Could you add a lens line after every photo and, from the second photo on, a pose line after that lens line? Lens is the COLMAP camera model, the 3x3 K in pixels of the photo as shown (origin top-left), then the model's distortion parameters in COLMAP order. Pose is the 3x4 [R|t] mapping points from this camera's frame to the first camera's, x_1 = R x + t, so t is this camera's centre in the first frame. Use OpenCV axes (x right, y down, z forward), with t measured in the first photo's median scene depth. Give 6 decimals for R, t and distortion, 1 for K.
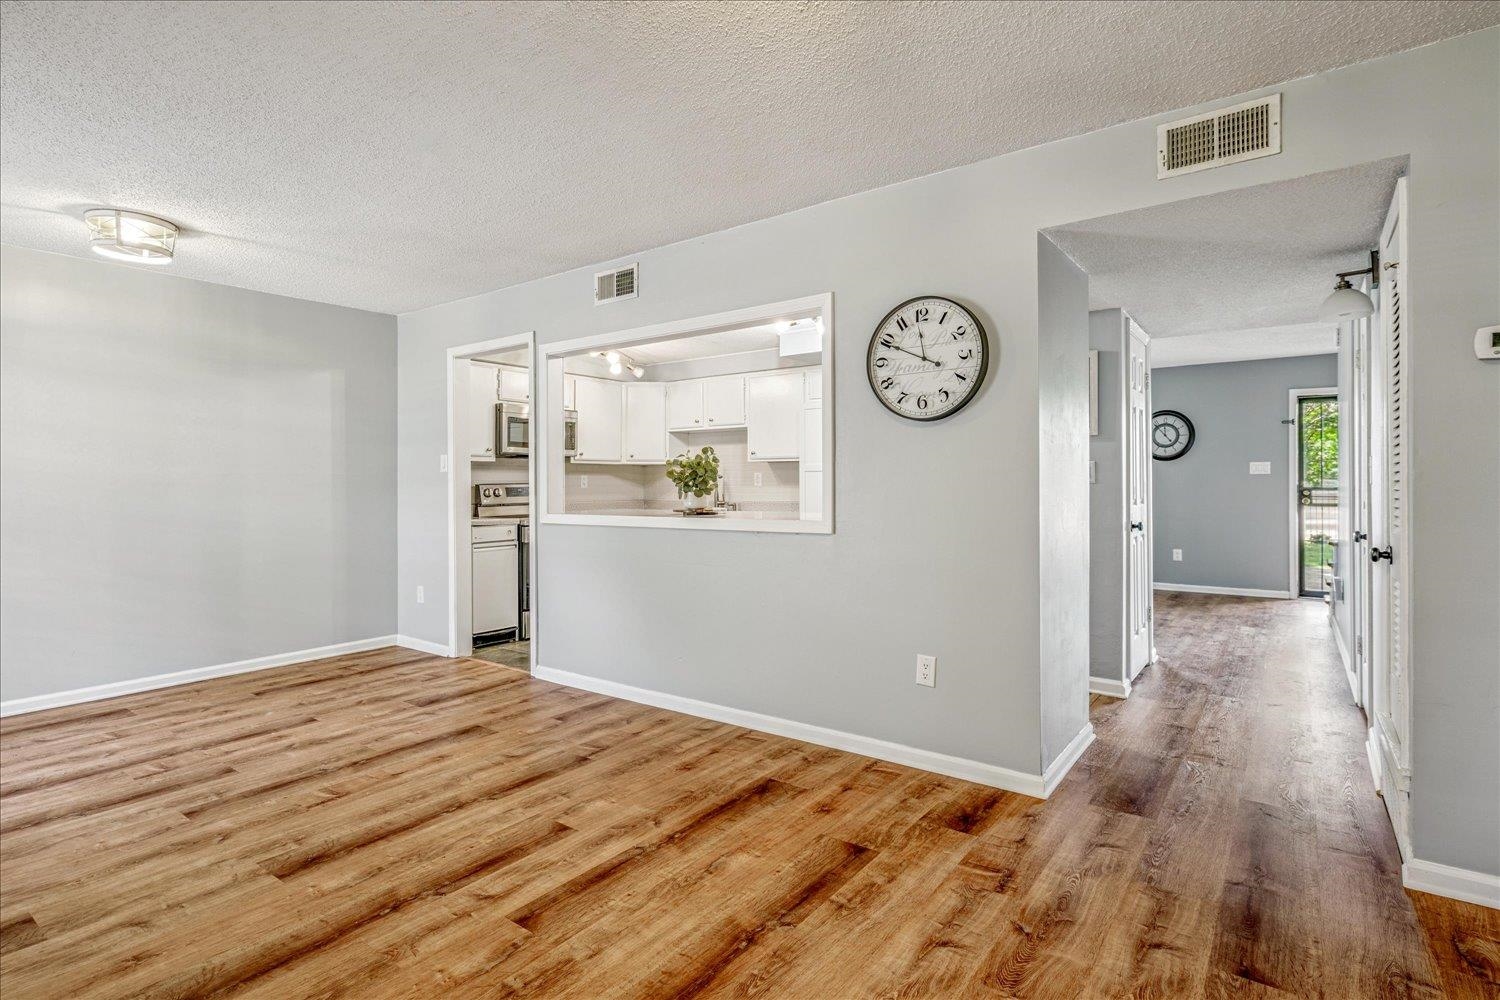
lens RADIAL K [[740.6, 0, 743.0], [0, 740.6, 489.3], [0, 0, 1]] dist [0.001259, 0.001088]
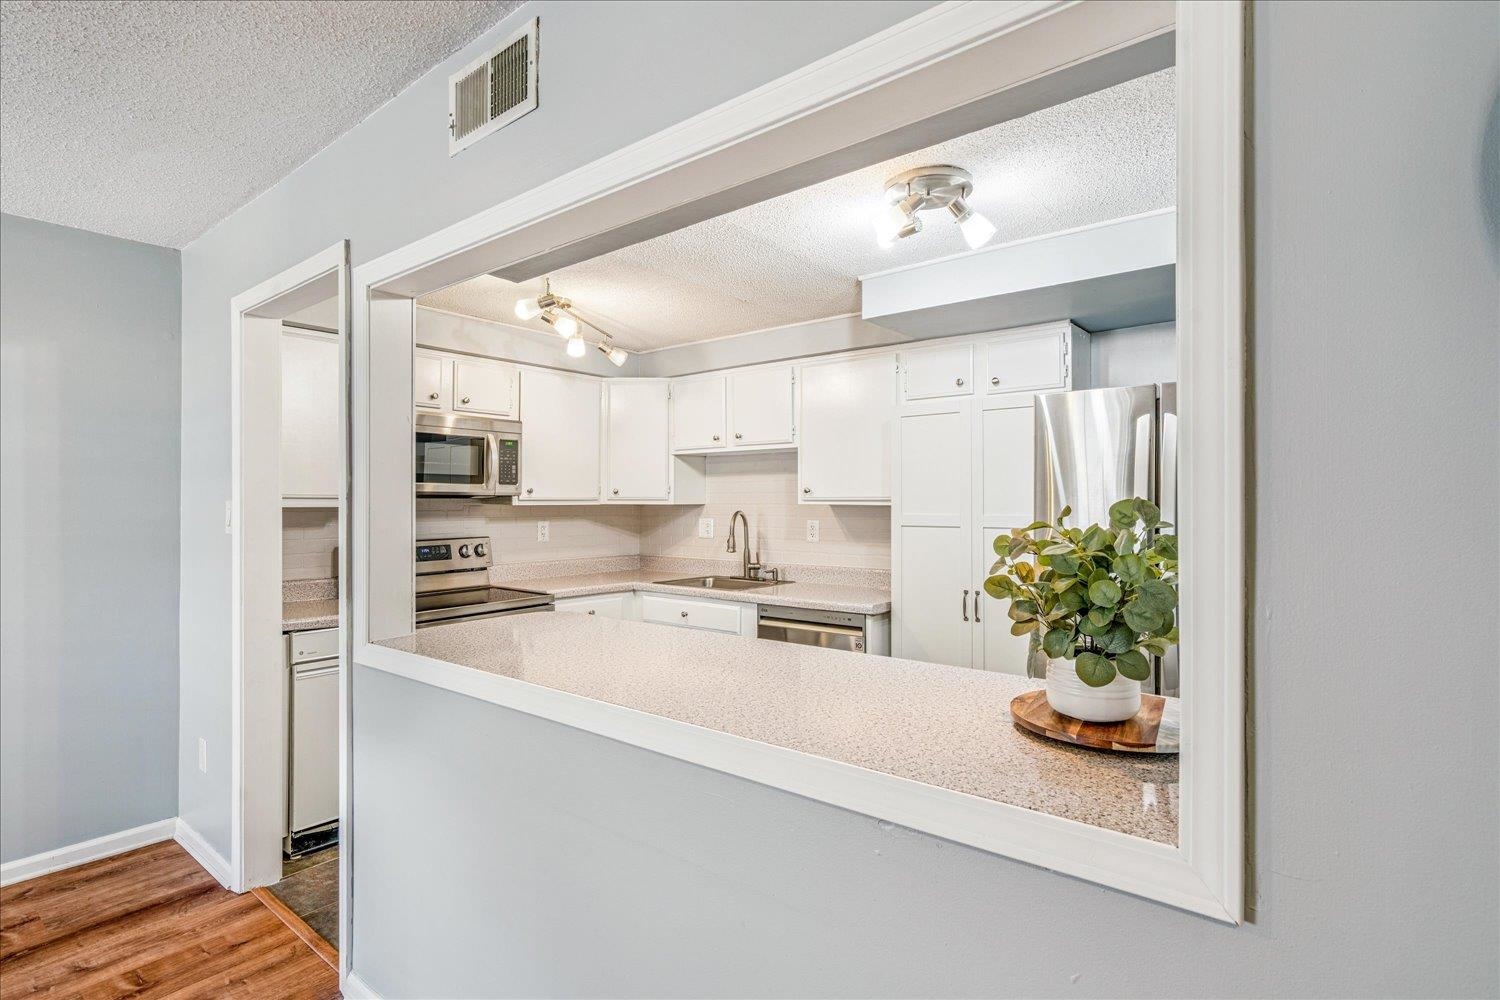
lens RADIAL K [[740.6, 0, 743.0], [0, 740.6, 489.3], [0, 0, 1]] dist [0.001259, 0.001088]
pose [[0.998998, 0.002367, -0.044702, -0.018171], [-0.003529, 0.999658, -0.025927, -0.052121], [0.044625, 0.026058, 0.998664, 0.603155]]
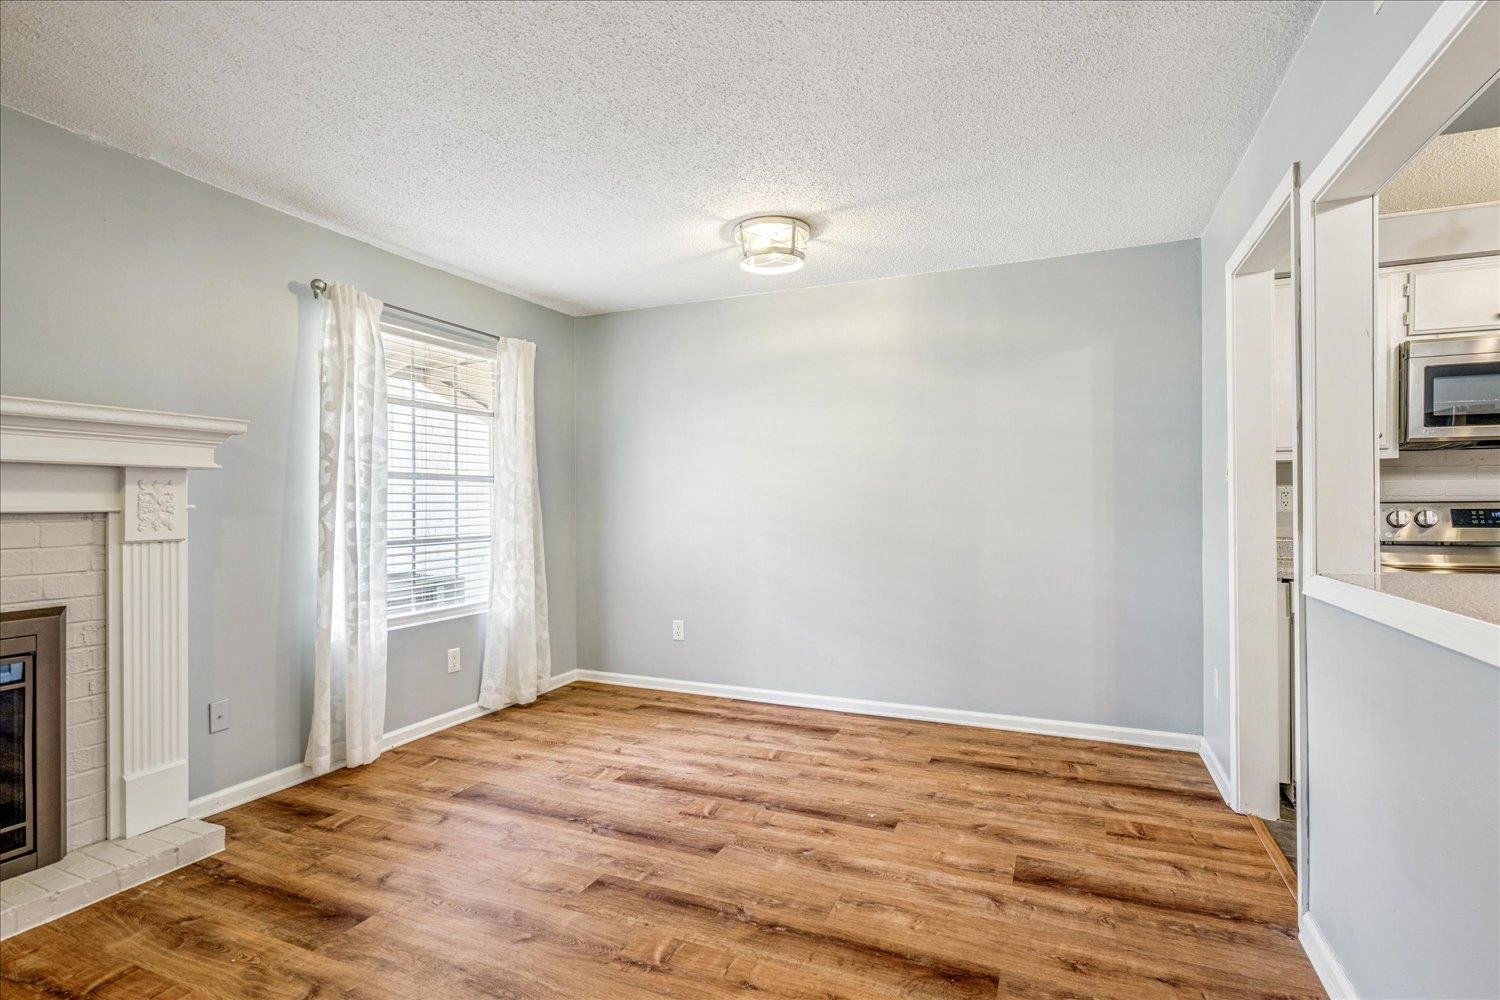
lens RADIAL K [[736.7, 0, 744.3], [0, 736.7, 500.6], [0, 0, 1]] dist [0.002388, 0.001096]
pose [[0.225314, 0.002489, -0.974283, 0.084955], [-0.007130, 0.999974, 0.000906, -0.007842], [0.974260, 0.006742, 0.225326, 0.627029]]
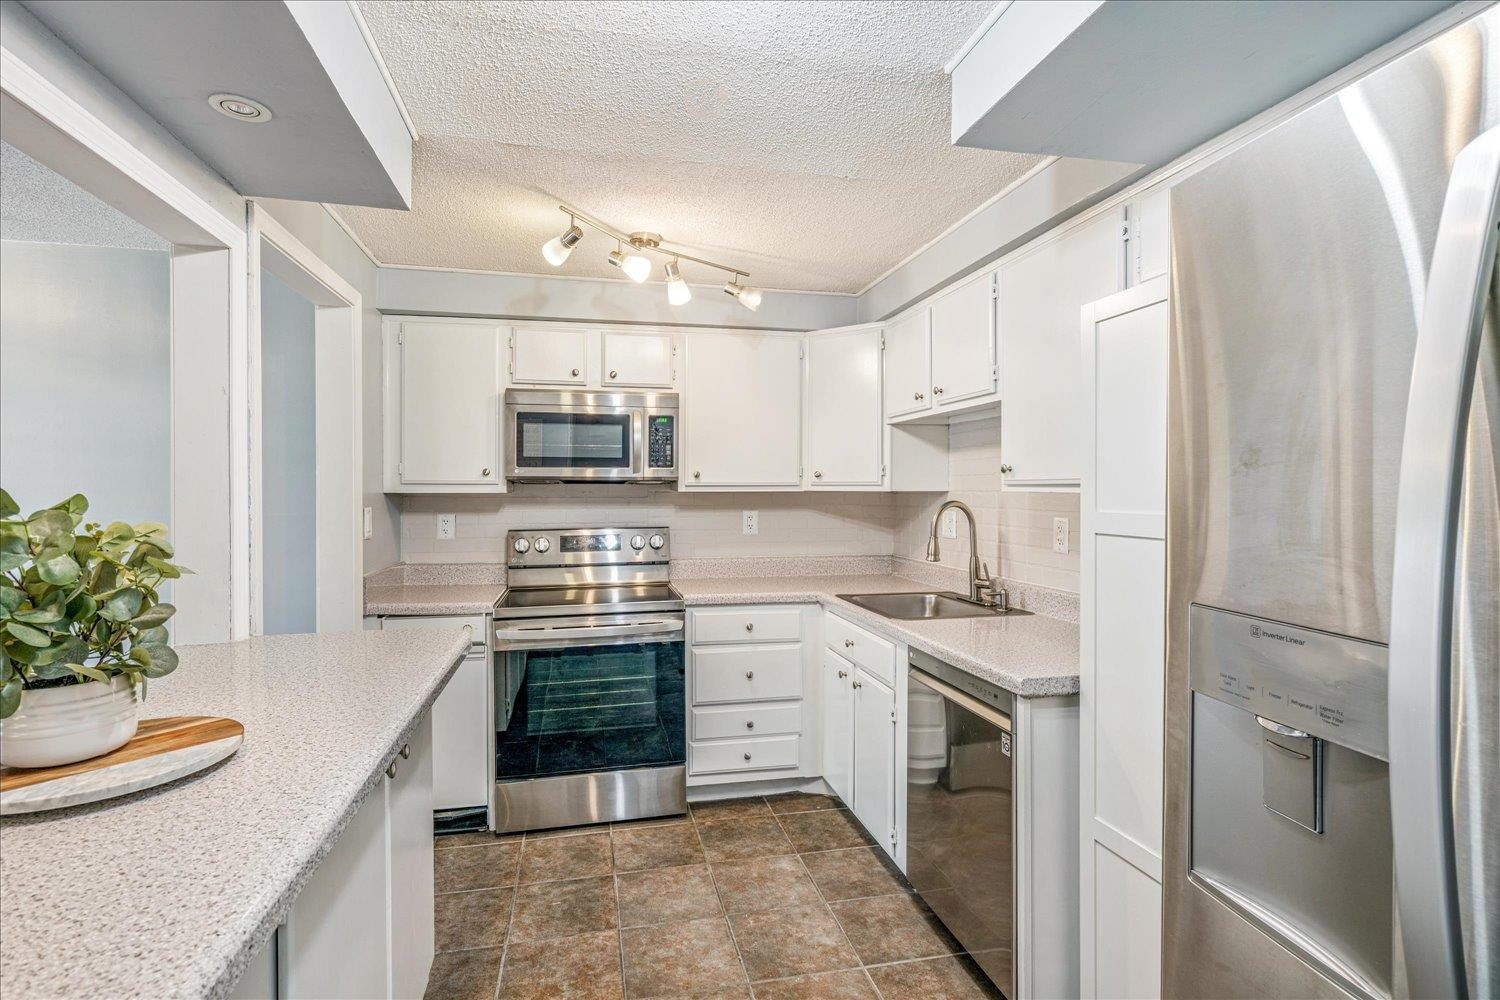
lens RADIAL K [[740.6, 0, 743.0], [0, 740.6, 489.3], [0, 0, 1]] dist [0.001259, 0.001088]
pose [[0.752416, 0.004184, -0.658675, 0.243941], [-0.008381, 0.999960, -0.003221, -0.055957], [0.658635, 0.007944, 0.752421, 0.973377]]
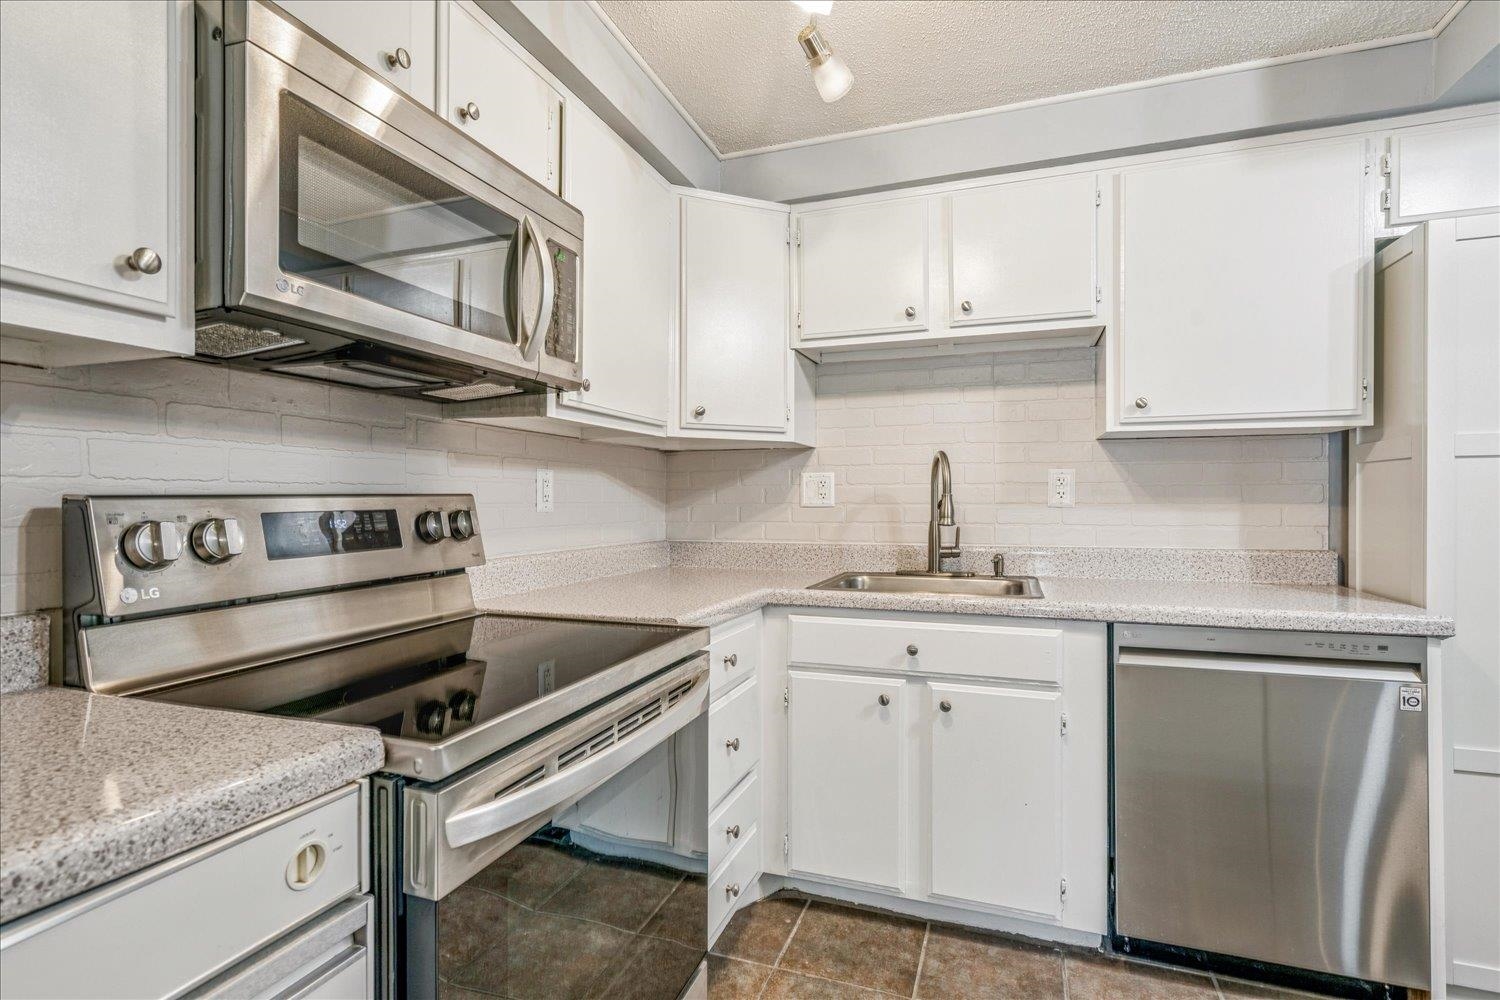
lens RADIAL K [[736.7, 0, 744.3], [0, 736.7, 500.6], [0, 0, 1]] dist [0.002388, 0.001096]
pose [[0.959580, 0.002445, 0.281426, -0.371069], [-0.000102, 0.999965, -0.008339, -0.006208], [-0.281436, 0.007973, 0.959547, 1.138542]]
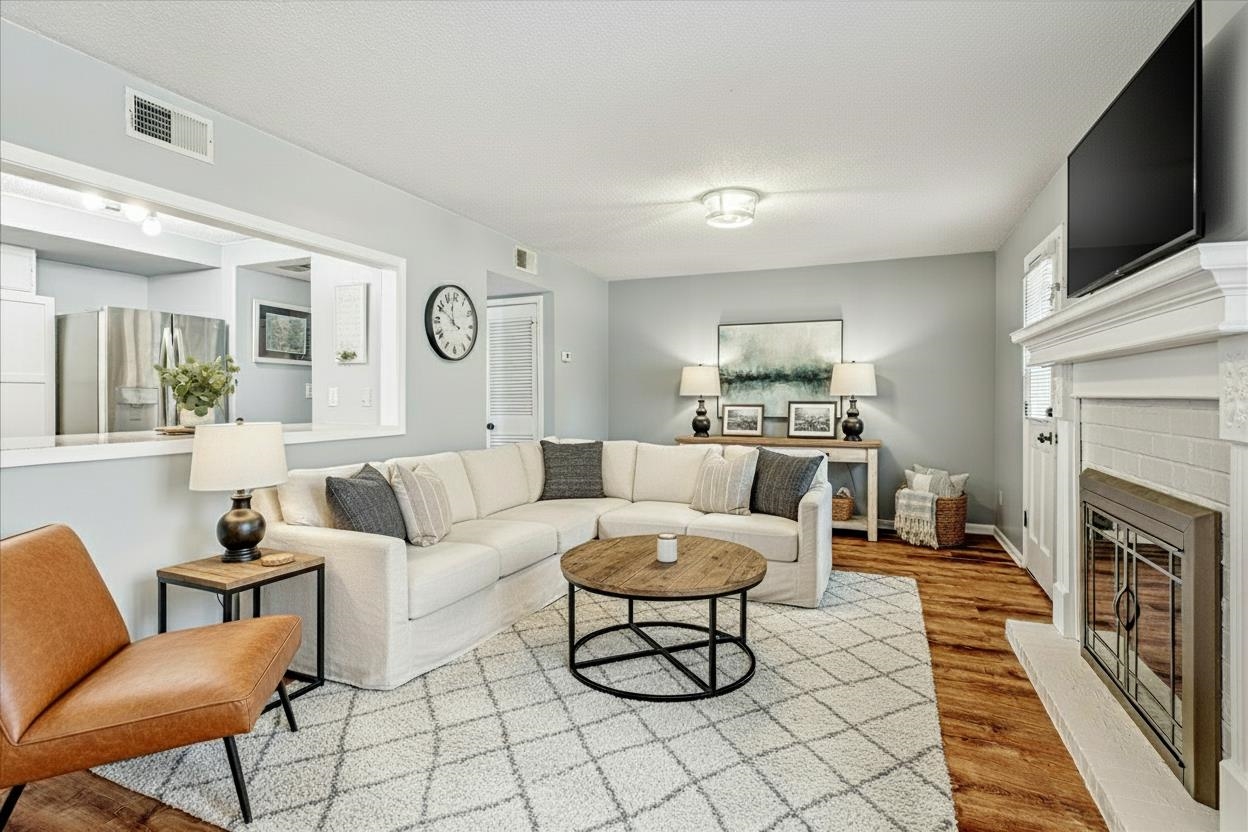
lens RADIAL K [[616.2, 0, 618.2], [0, 616.2, 407.1], [0, 0, 1]] dist [0.001259, 0.001088]
pose [[-0.236566, -0.020784, 0.971393, -0.835372], [-0.006287, 0.999783, 0.019860, -0.013482], [-0.971595, -0.001409, -0.236646, 0.687157]]
